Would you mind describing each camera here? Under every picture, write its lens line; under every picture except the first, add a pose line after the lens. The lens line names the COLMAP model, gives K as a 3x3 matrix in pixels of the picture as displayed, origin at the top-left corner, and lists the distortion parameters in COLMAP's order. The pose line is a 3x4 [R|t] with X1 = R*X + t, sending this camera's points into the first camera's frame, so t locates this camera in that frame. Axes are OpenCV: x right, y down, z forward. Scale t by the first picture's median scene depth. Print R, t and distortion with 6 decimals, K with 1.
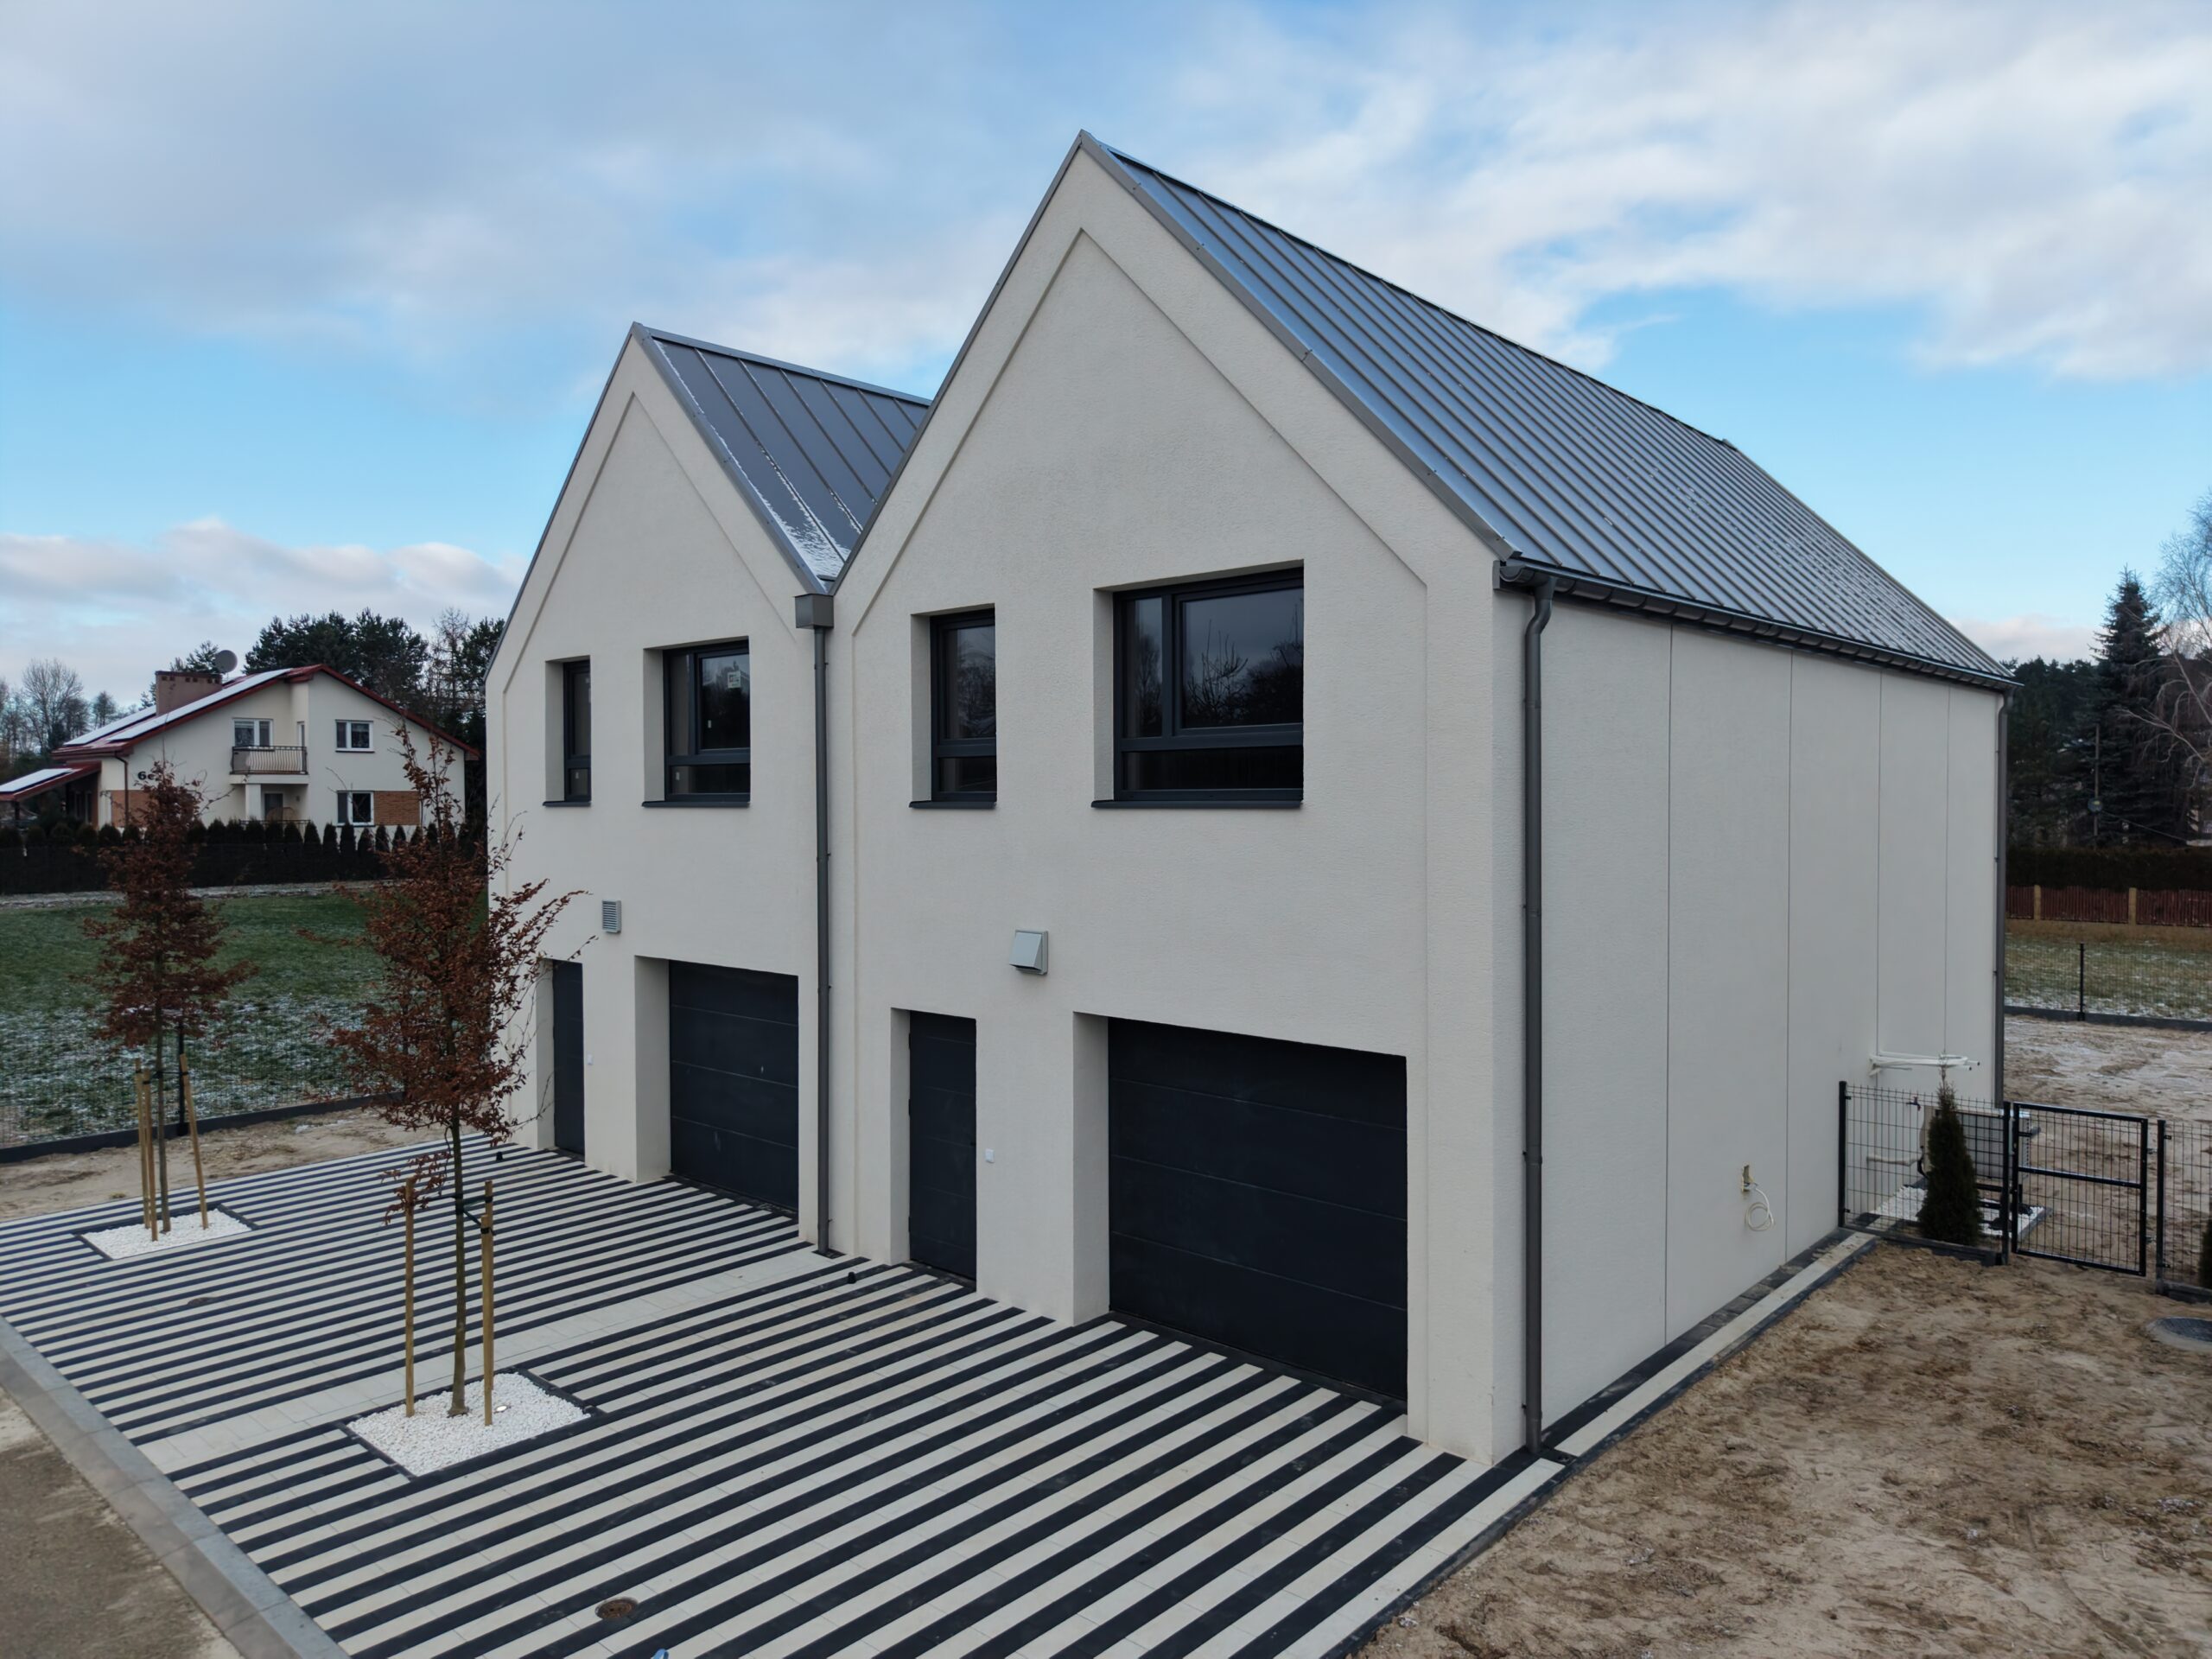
lens RADIAL K [[1495.0, 0, 1116.2], [0, 1495.0, 813.1], [0, 0, 1]] dist [0.015326, -0.010075]
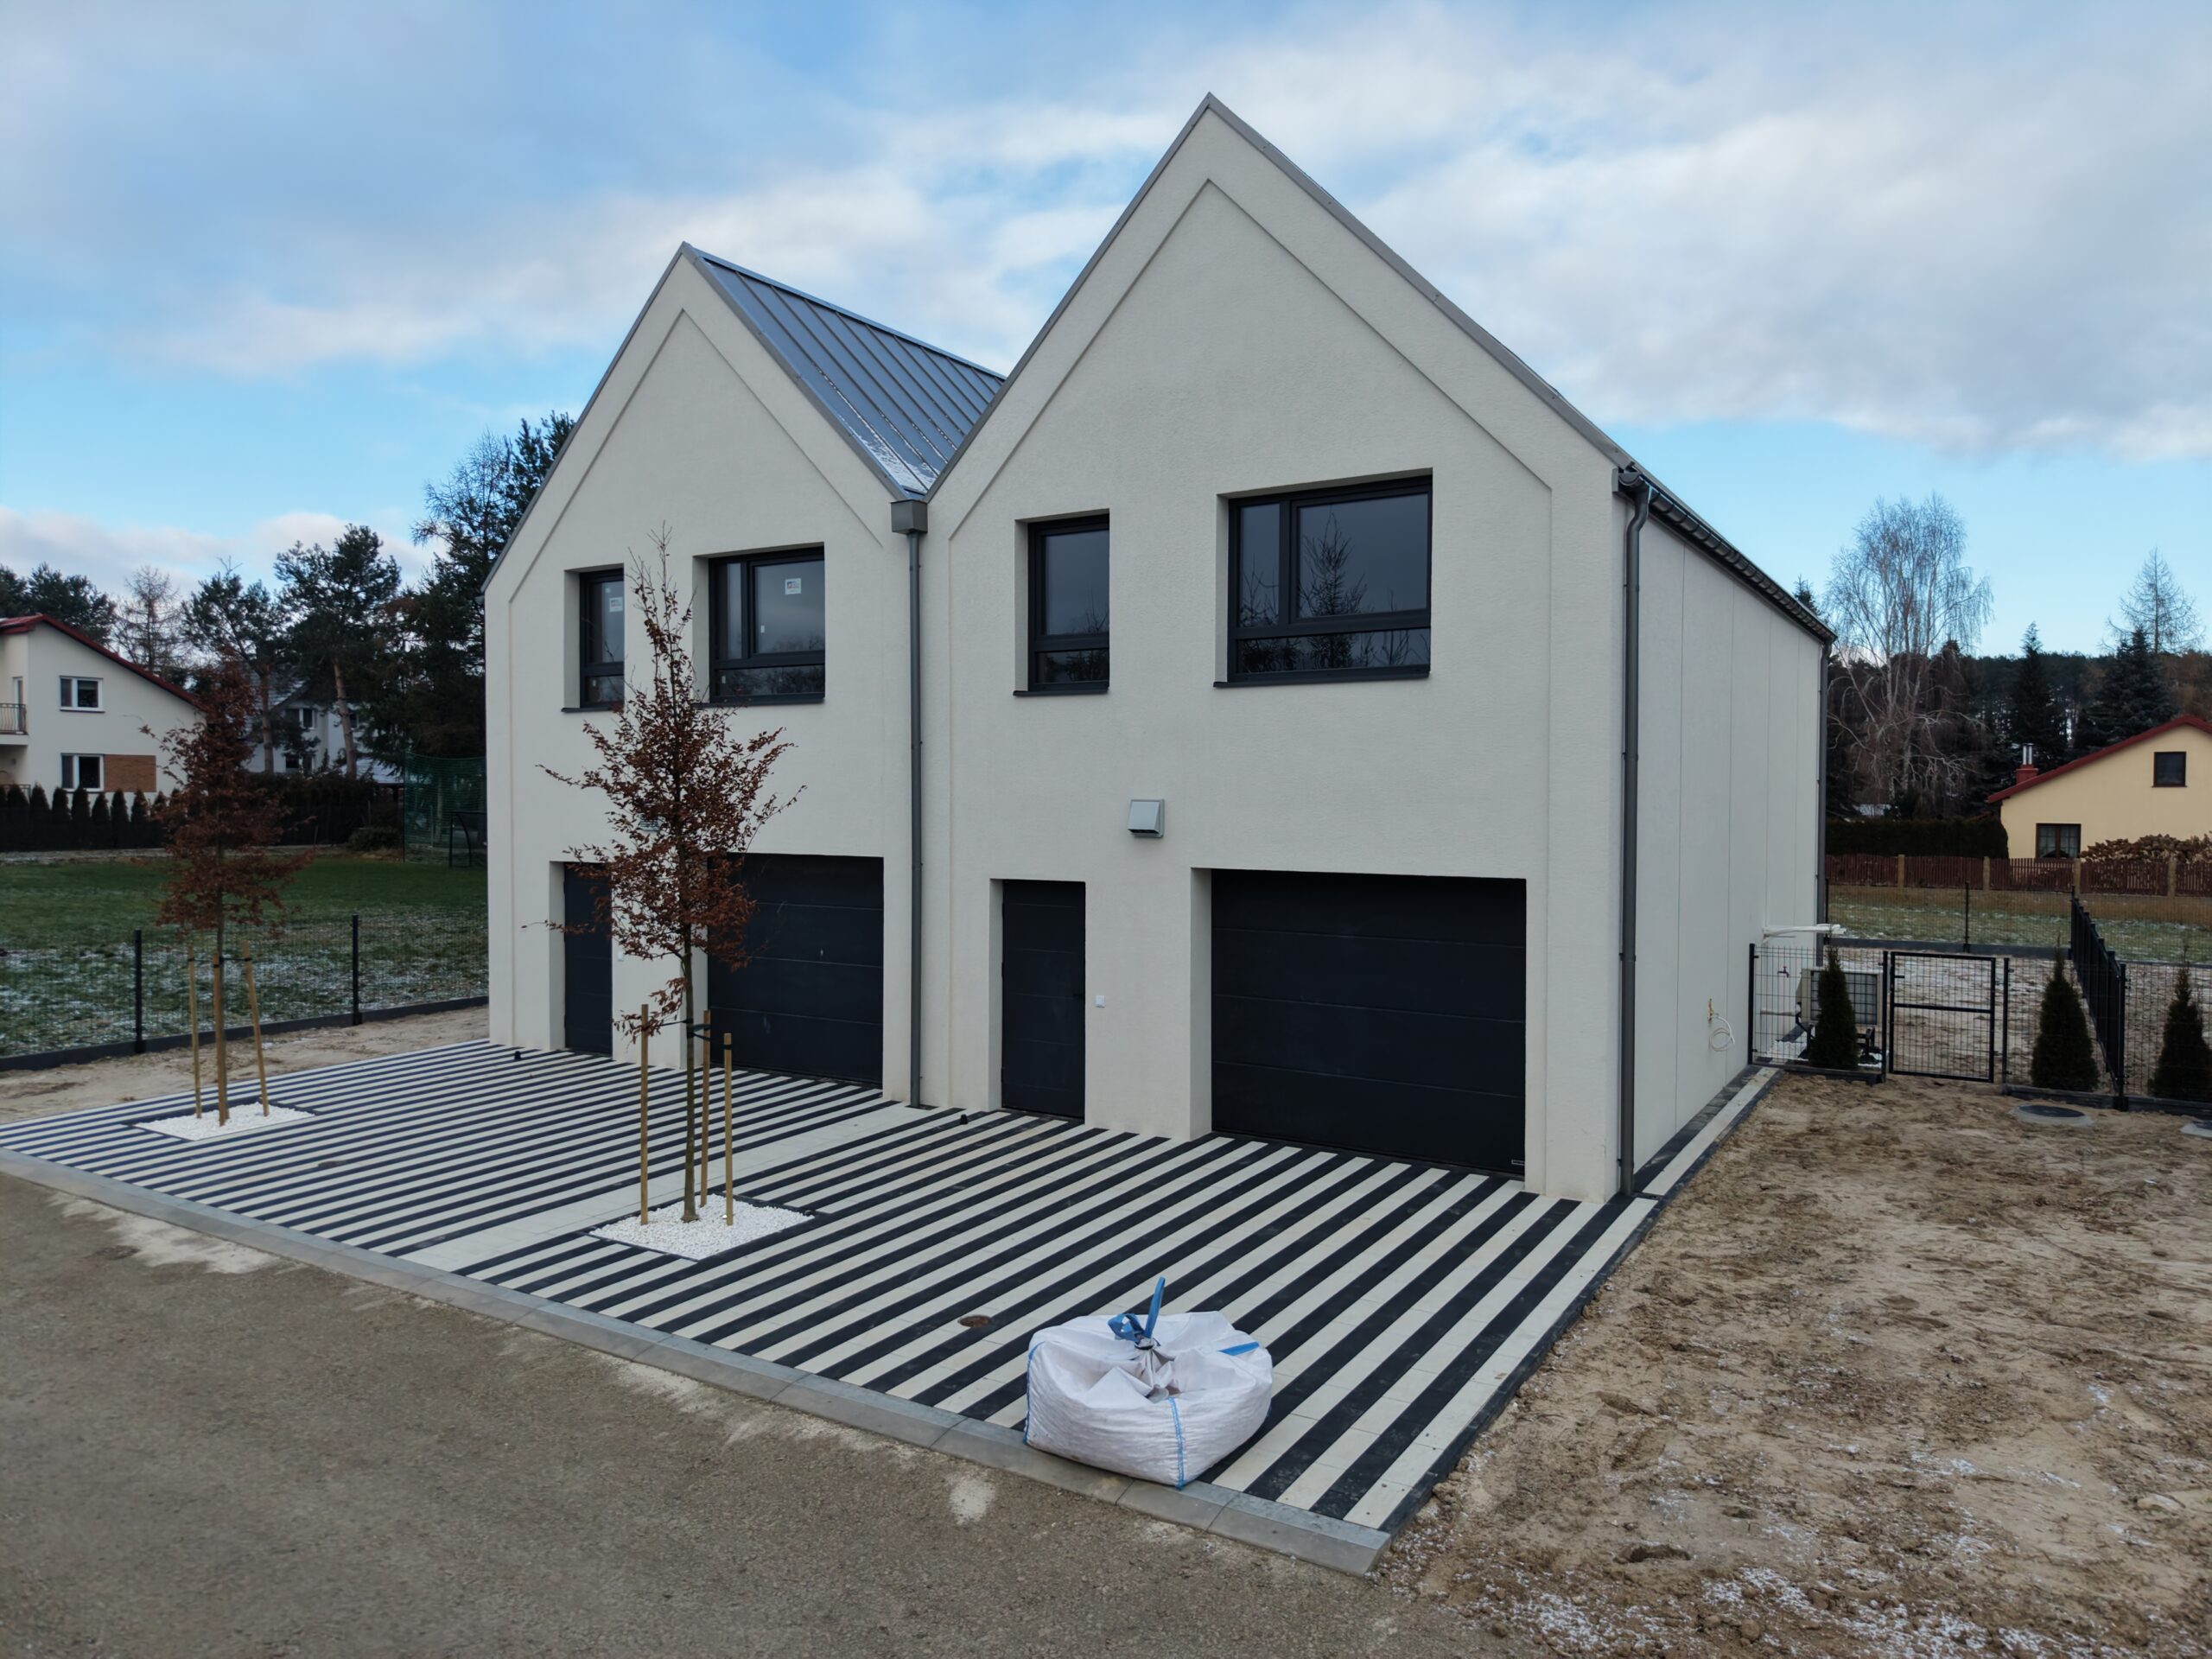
lens RADIAL K [[1495.0, 0, 1117.9], [0, 1495.0, 814.8], [0, 0, 1]] dist [0.015326, -0.010075]
pose [[0.982363, 0.002684, 0.186963, -0.270242], [-0.003349, 0.999989, 0.003237, 0.081232], [-0.186952, -0.003806, 0.982362, -0.098659]]
